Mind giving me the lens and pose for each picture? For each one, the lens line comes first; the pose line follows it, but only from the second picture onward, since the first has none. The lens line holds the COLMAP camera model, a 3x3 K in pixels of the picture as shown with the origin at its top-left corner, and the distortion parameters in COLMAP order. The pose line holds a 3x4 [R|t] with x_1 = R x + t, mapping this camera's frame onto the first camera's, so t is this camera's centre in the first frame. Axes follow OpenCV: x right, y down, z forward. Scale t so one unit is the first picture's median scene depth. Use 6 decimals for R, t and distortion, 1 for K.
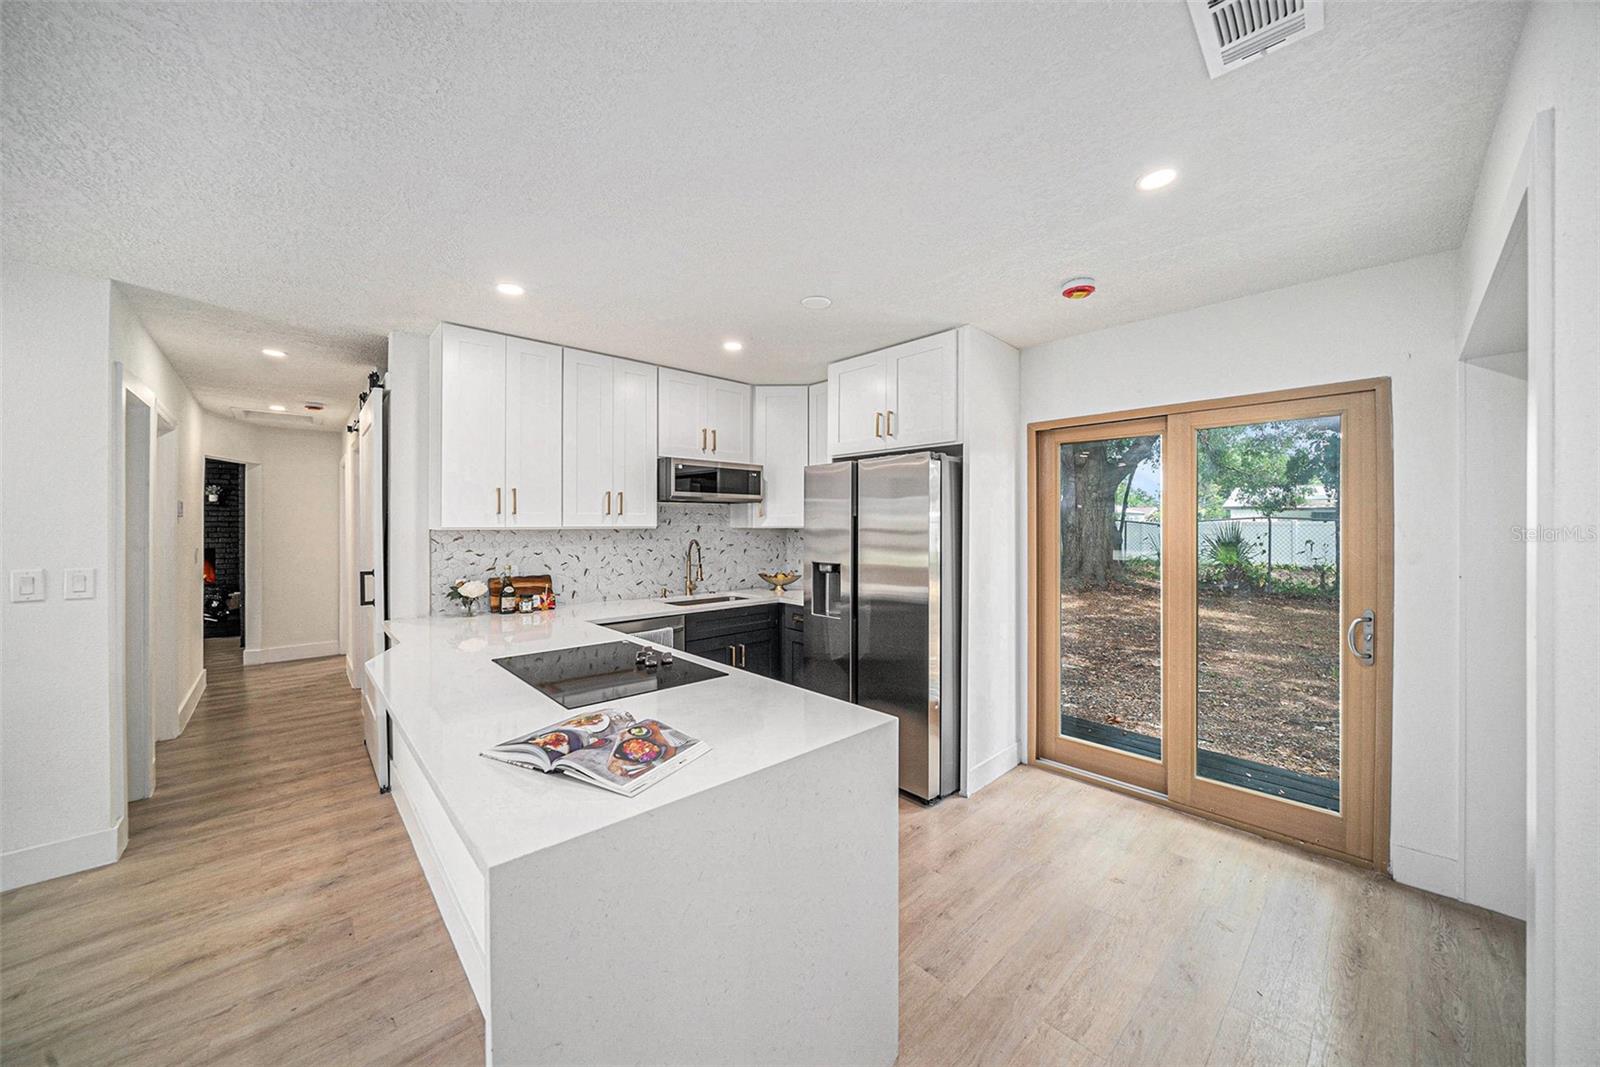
lens RADIAL K [[562.6, 0, 796.9], [0, 562.6, 524.7], [0, 0, 1]] dist [-0.022718, 0.001281]
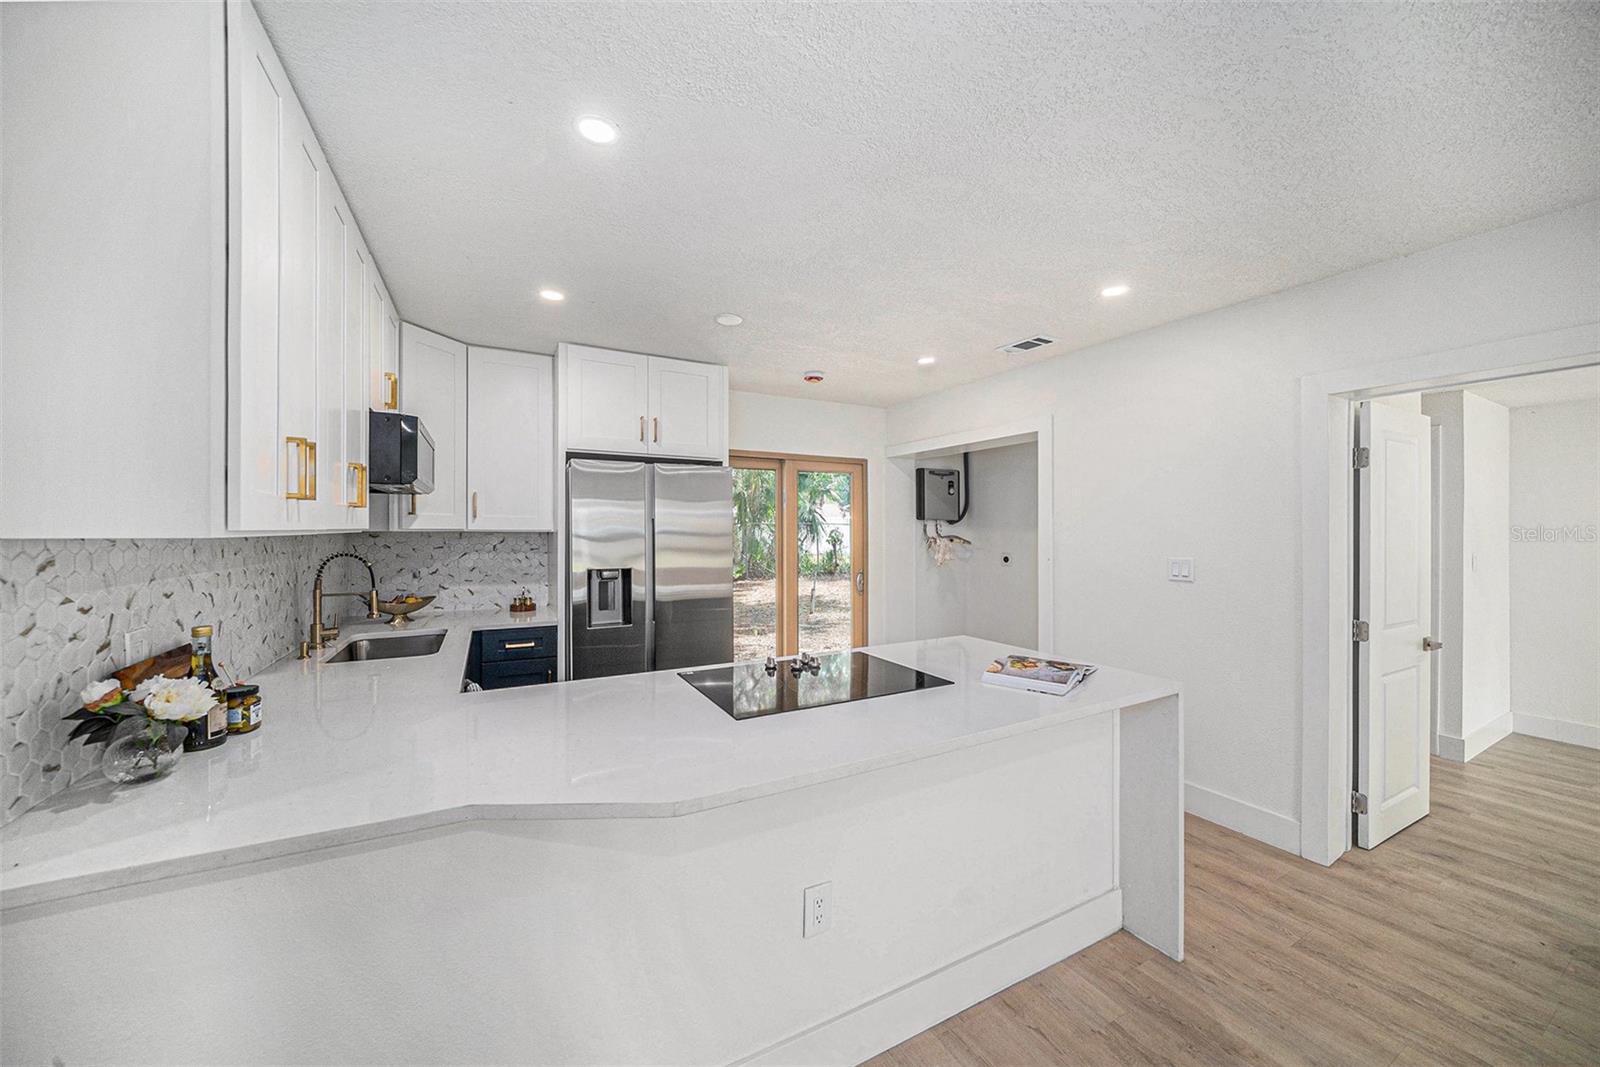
lens RADIAL K [[562.6, 0, 782.7], [0, 562.6, 533.7], [0, 0, 1]] dist [-0.022718, 0.001281]
pose [[0.263808, -0.006725, 0.964552, -0.778043], [-0.003994, 0.999960, 0.008065, 0.002057], [-0.964567, -0.005980, 0.263771, 0.493576]]
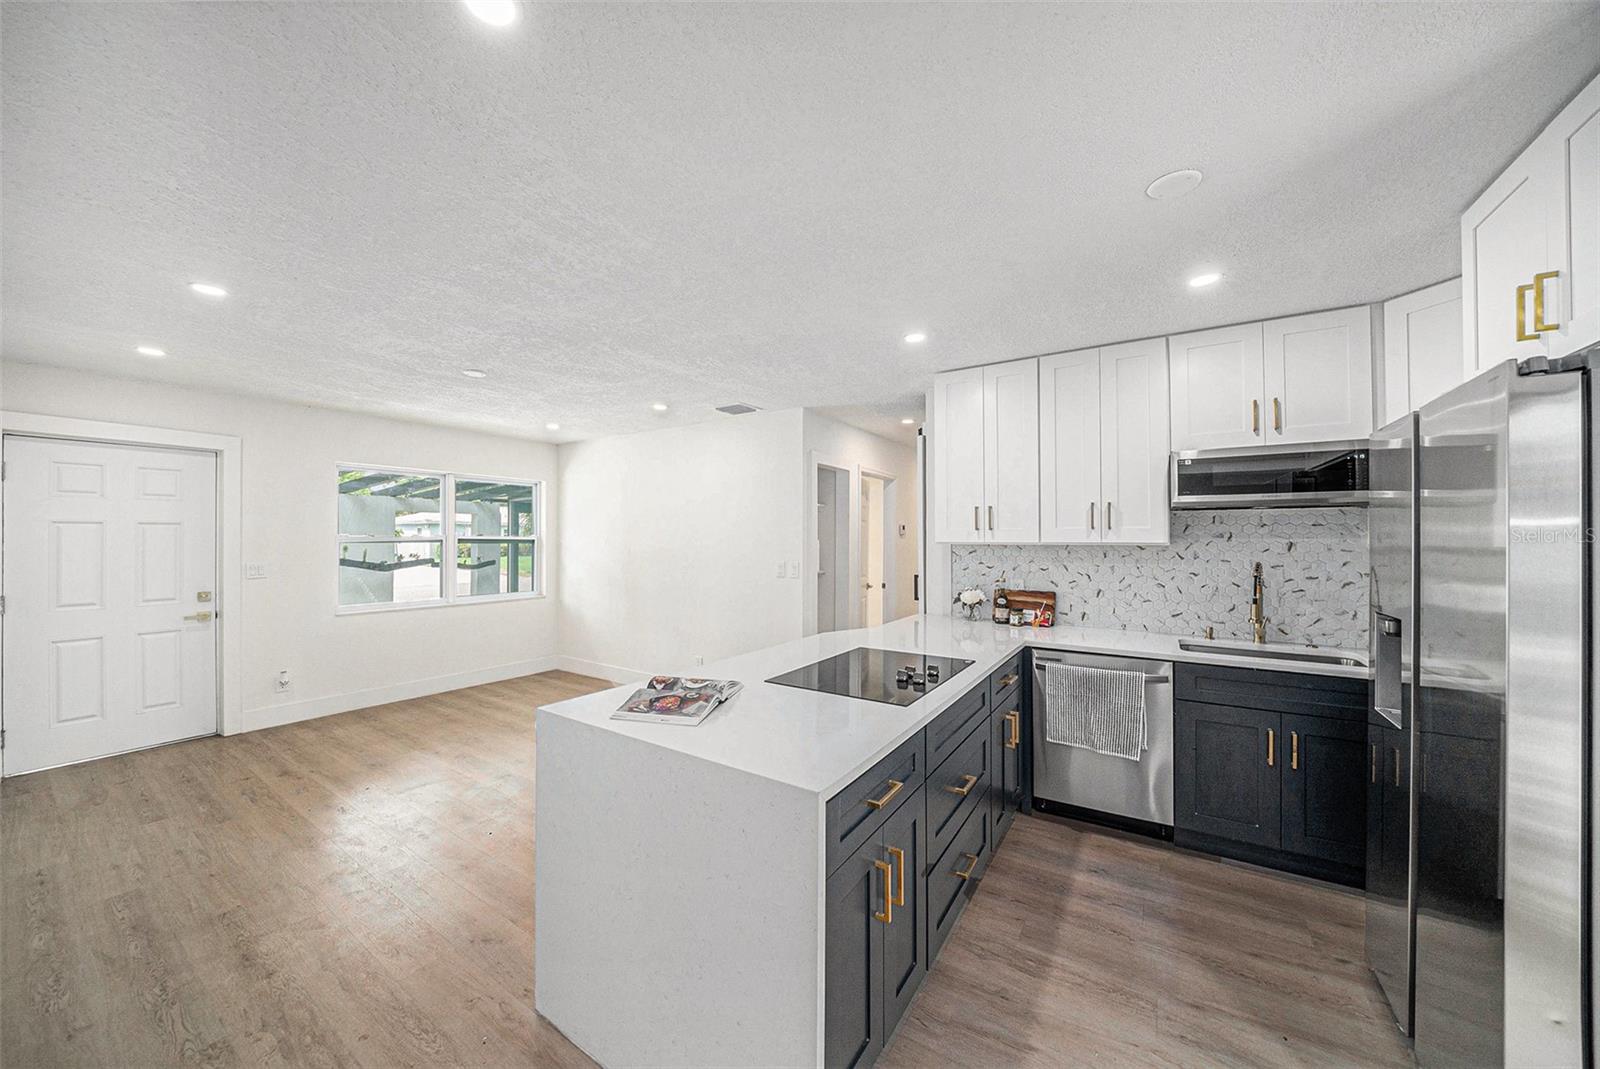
lens RADIAL K [[562.6, 0, 794.0], [0, 562.6, 542.2], [0, 0, 1]] dist [-0.022718, 0.001281]
pose [[0.241482, 0.005859, -0.970387, 0.417198], [-0.001306, 0.999983, 0.005713, -0.001368], [0.970404, -0.000113, 0.241486, 0.355160]]
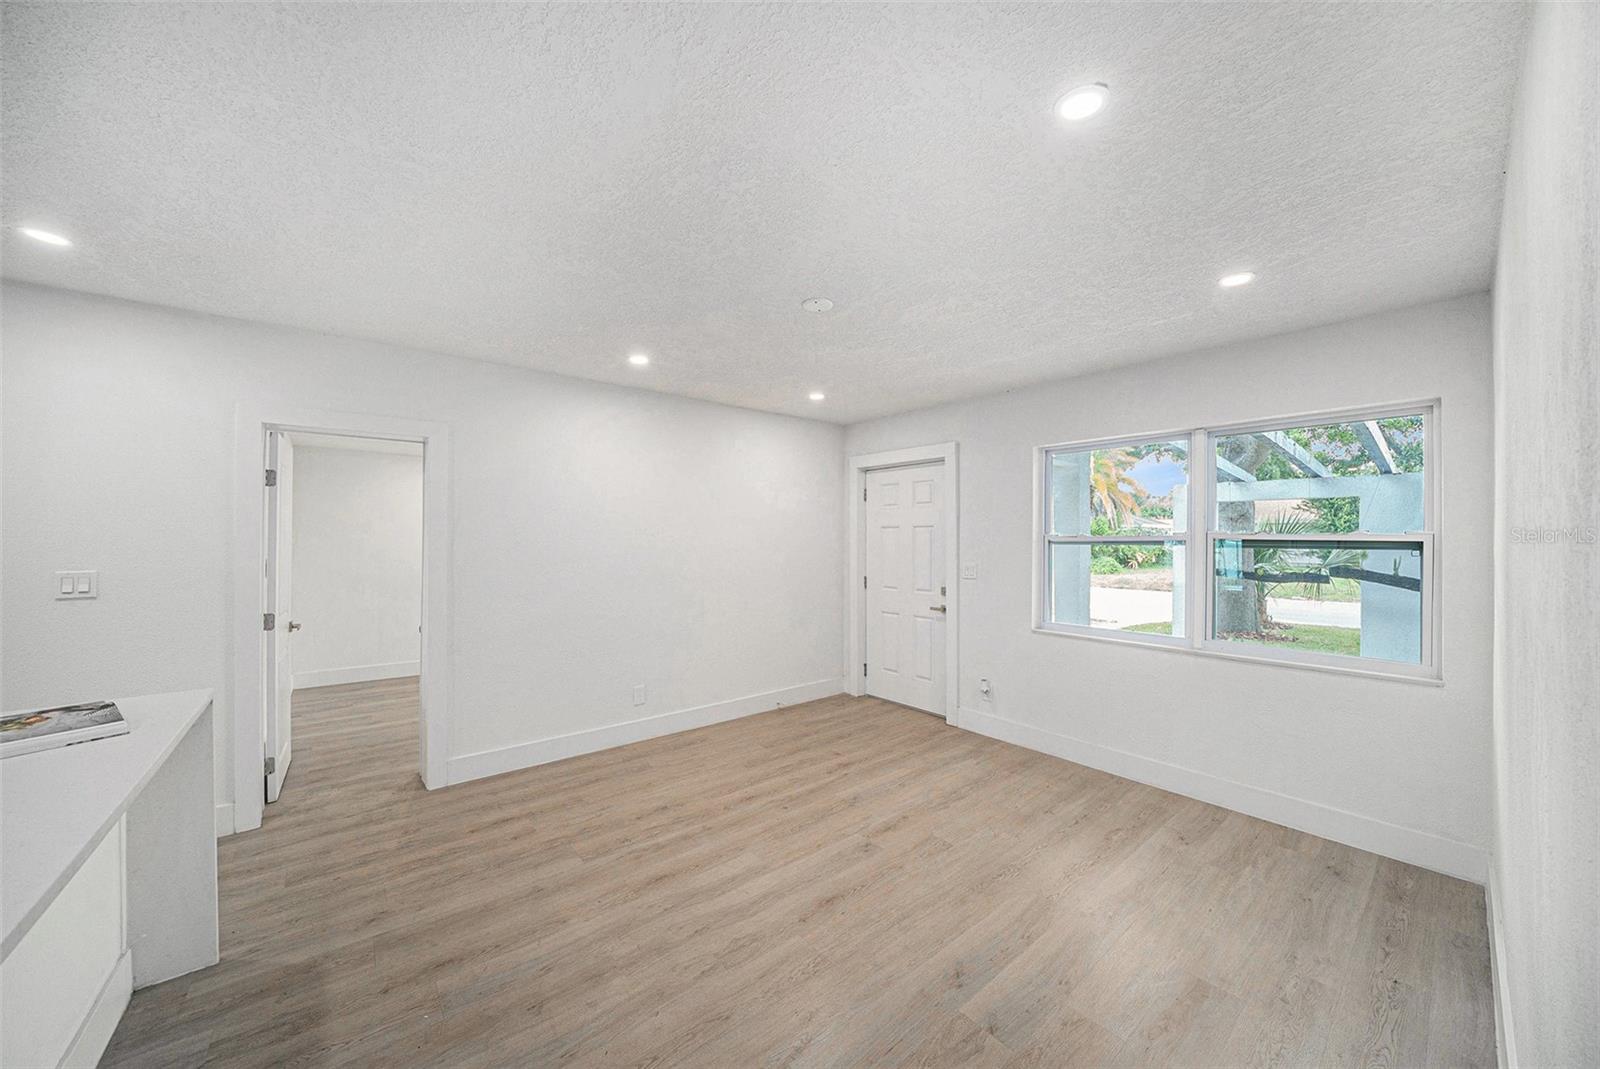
lens RADIAL K [[562.6, 0, 796.7], [0, 562.6, 532.3], [0, 0, 1]] dist [-0.022718, 0.001281]
pose [[-0.998312, -0.003127, 0.057988, -0.766397], [-0.003847, 0.999917, -0.012301, -0.001676], [-0.057945, -0.012504, -0.998241, 0.779368]]
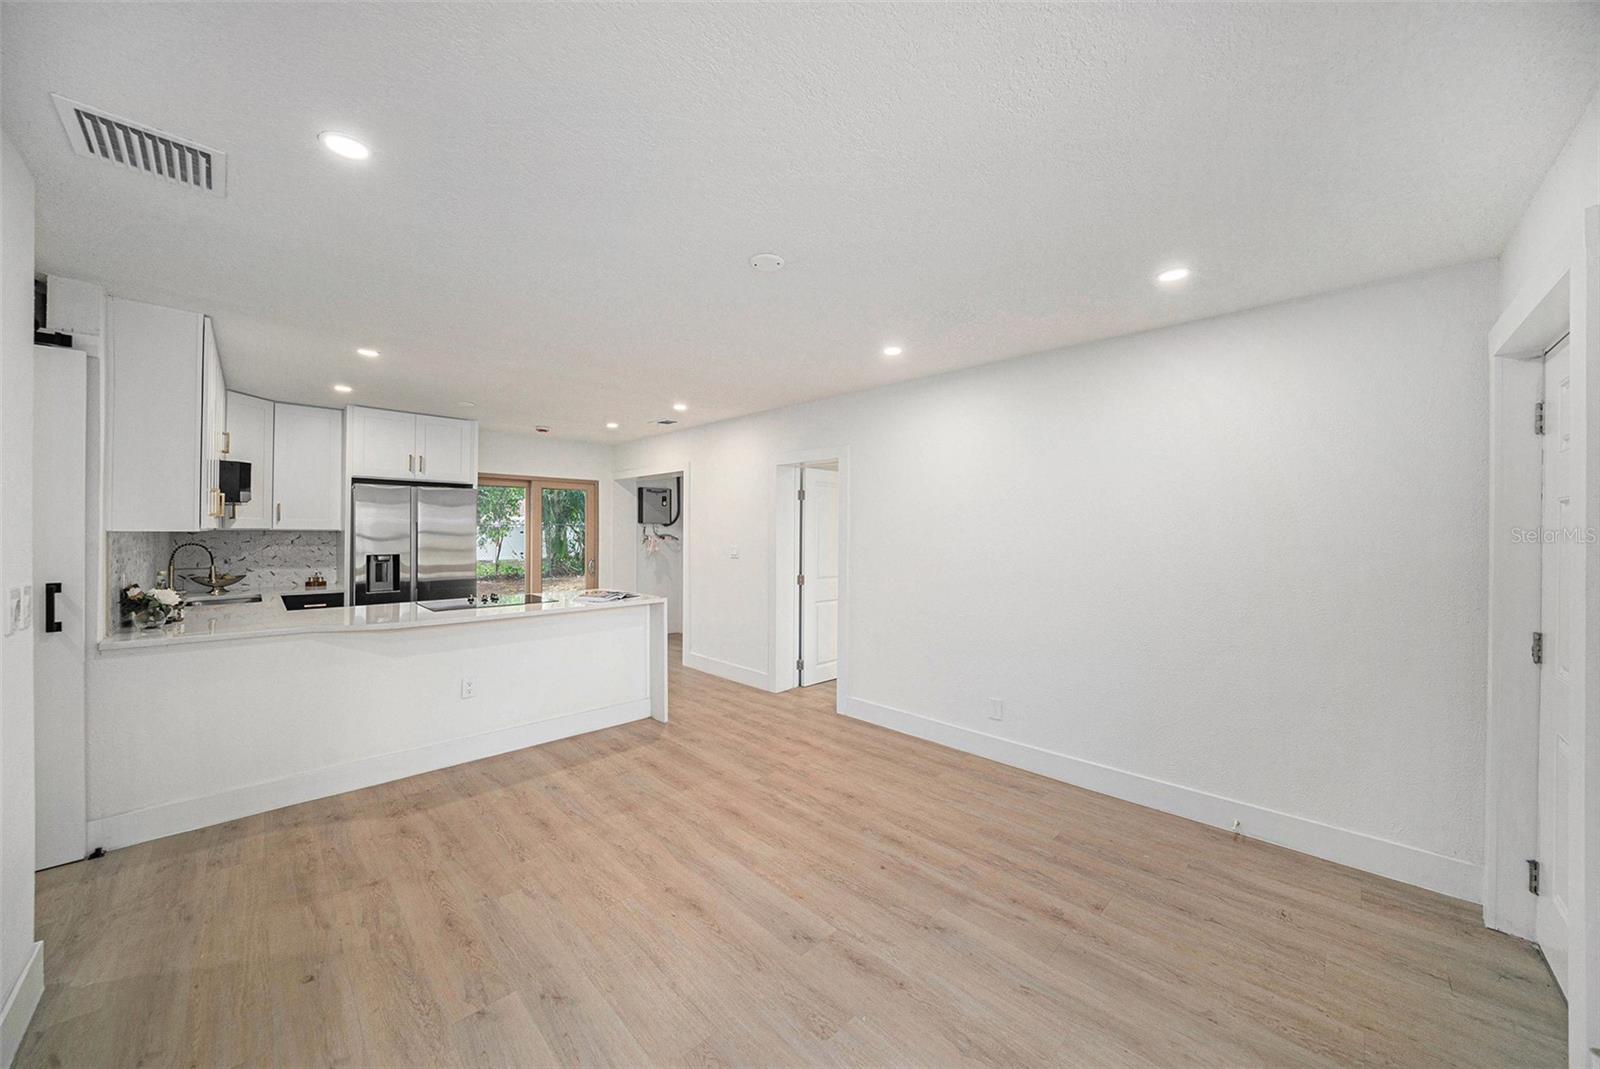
lens RADIAL K [[562.6, 0, 789.0], [0, 562.6, 525.3], [0, 0, 1]] dist [-0.022718, 0.001281]
pose [[-0.028732, 0.008703, 0.999549, -1.420136], [-0.007274, 0.999934, -0.008915, -0.001546], [-0.999561, -0.007526, -0.028667, 0.012062]]
